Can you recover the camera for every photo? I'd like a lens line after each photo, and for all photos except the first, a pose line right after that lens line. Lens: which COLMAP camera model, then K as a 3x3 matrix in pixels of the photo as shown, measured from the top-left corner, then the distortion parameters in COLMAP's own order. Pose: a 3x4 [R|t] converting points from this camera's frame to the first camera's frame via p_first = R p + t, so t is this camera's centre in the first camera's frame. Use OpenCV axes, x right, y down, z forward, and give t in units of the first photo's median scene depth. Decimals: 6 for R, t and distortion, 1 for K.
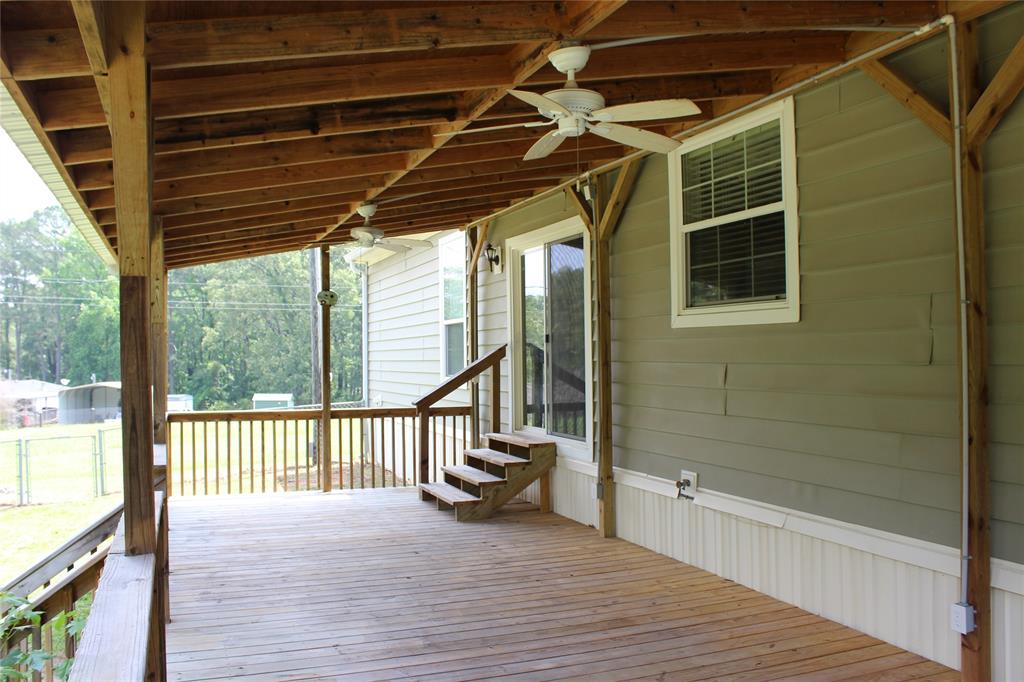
lens RADIAL K [[869.7, 0, 512.0], [0, 869.7, 341.0], [0, 0, 1]] dist [-0.161047, 0.136770]
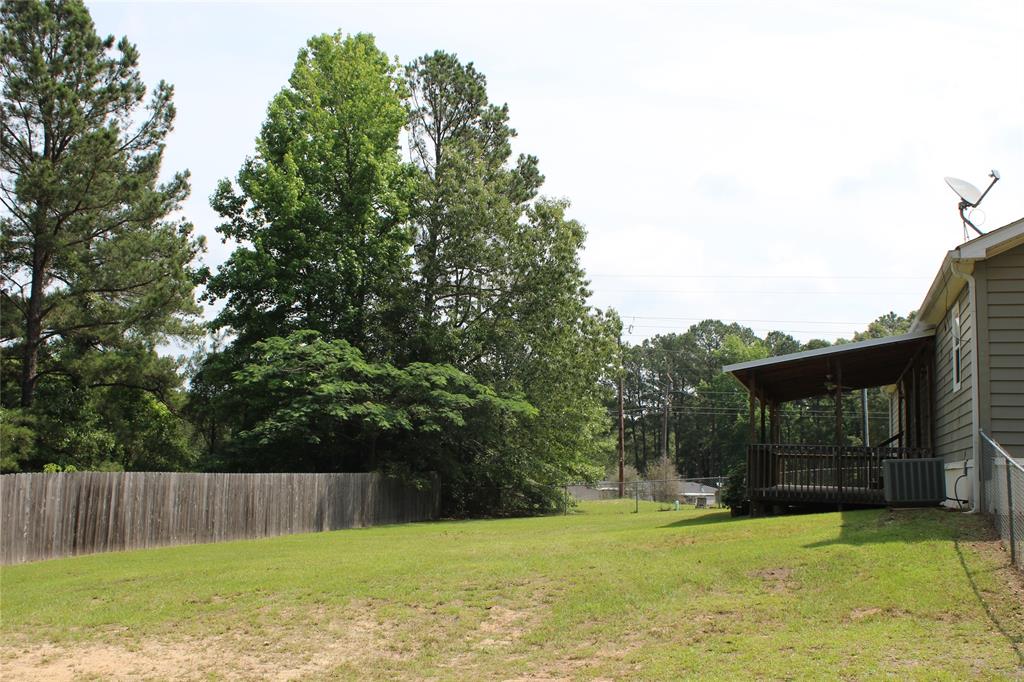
lens RADIAL K [[1072.4, 0, 512.0], [0, 1072.4, 341.0], [0, 0, 1]] dist [-0.145928, -0.005194]
pose [[0.782544, -0.045418, -0.620936, 1.751881], [-0.023423, 0.994482, -0.102259, 0.146972], [0.622154, 0.094566, 0.777162, -3.716143]]
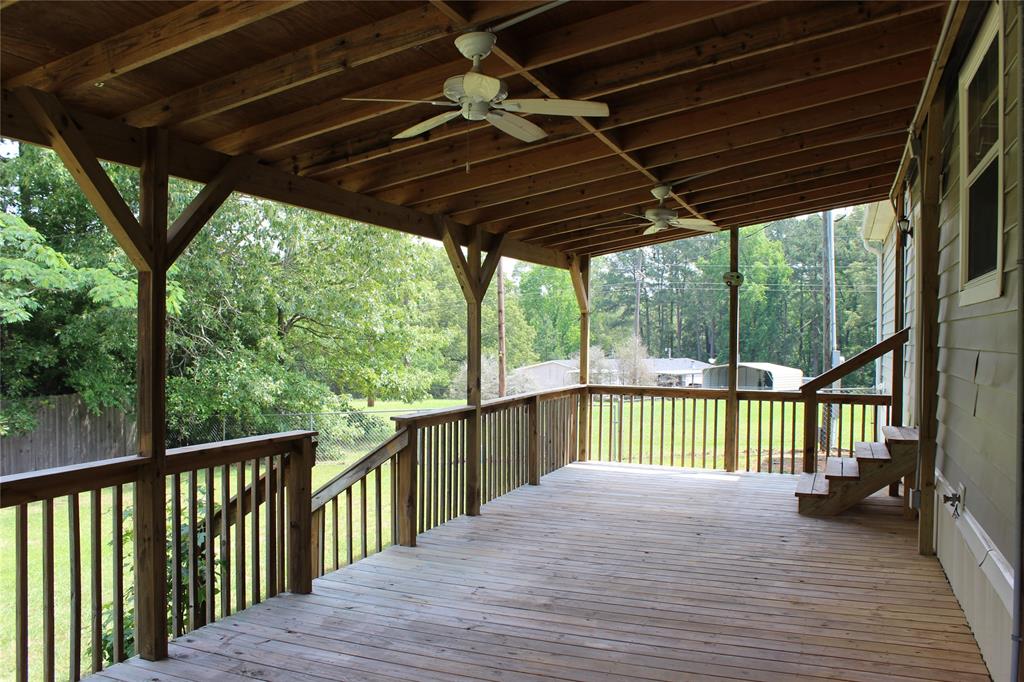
lens RADIAL K [[869.7, 0, 512.0], [0, 869.7, 341.0], [0, 0, 1]] dist [-0.161047, 0.136770]
pose [[0.732984, 0.022746, -0.679866, 0.472656], [-0.009764, 0.999690, 0.022920, 0.002992], [0.680176, -0.010162, 0.732978, 0.152783]]
